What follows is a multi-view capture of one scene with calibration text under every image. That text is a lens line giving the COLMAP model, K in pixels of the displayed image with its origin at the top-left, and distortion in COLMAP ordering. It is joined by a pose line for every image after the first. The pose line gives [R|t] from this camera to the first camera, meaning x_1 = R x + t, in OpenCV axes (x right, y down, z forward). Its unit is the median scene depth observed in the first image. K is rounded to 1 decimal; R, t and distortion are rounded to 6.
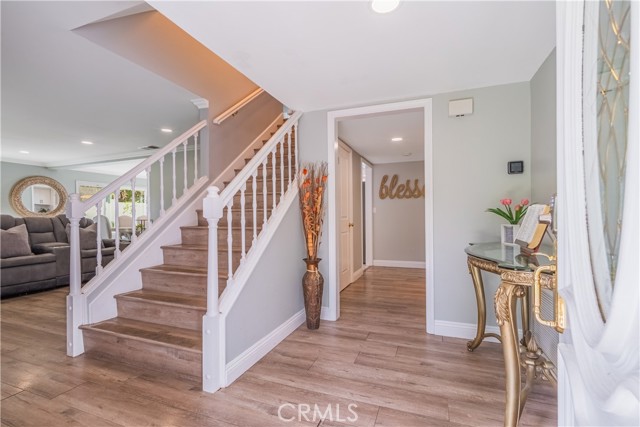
lens RADIAL K [[285.1, 0, 330.4], [0, 285.1, 214.1], [0, 0, 1]] dist [0.000391, -0.000133]
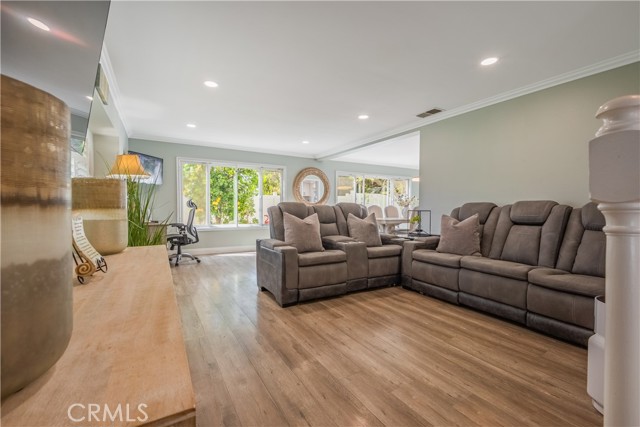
lens RADIAL K [[279.4, 0, 310.4], [0, 279.4, 204.7], [0, 0, 1]] dist [0.000243, 0.000032]
pose [[0.744182, 0.001465, -0.667975, -0.444078], [-0.004349, 0.999987, -0.002652, 0.009764], [0.667962, 0.004879, 0.744179, 0.304745]]
